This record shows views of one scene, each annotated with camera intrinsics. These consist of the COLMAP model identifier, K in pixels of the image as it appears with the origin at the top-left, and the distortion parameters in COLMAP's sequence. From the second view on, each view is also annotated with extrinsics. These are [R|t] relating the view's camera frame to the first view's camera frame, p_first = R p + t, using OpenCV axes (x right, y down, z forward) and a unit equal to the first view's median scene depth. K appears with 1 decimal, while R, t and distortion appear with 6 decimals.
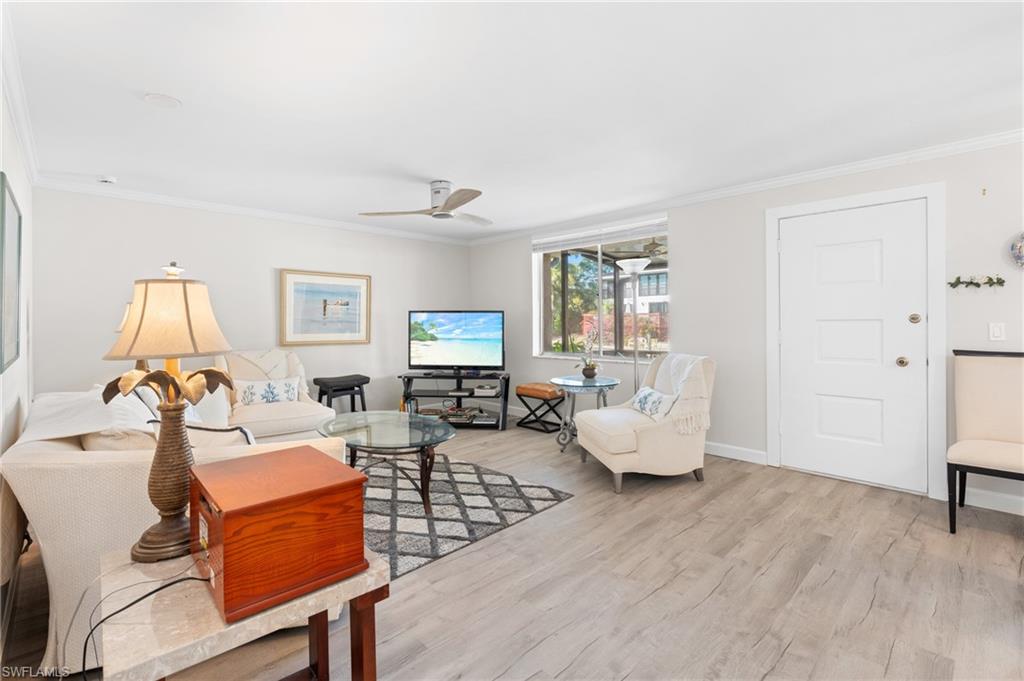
lens RADIAL K [[464.8, 0, 516.9], [0, 464.8, 328.1], [0, 0, 1]] dist [-0.003751, -0.000026]
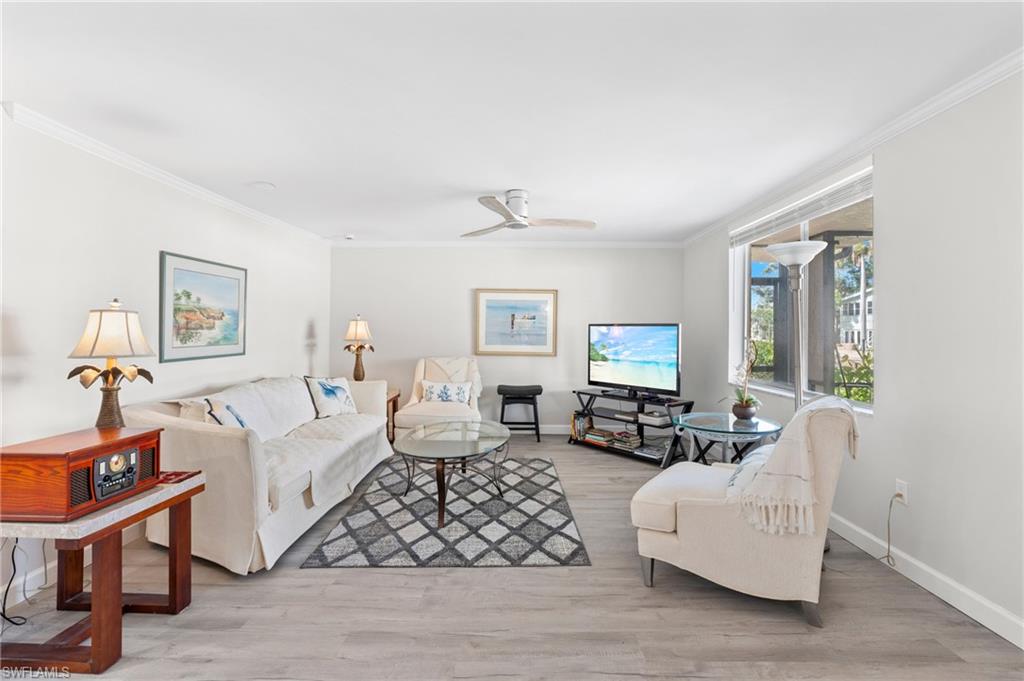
lens RADIAL K [[464.2, 0, 514.6], [0, 464.2, 334.2], [0, 0, 1]] dist [-0.002447, 0.000106]
pose [[0.702427, 0.012351, -0.711649, 0.523798], [-0.020004, 0.999797, -0.002393, -0.016640], [0.711475, 0.015917, 0.702531, 0.330003]]
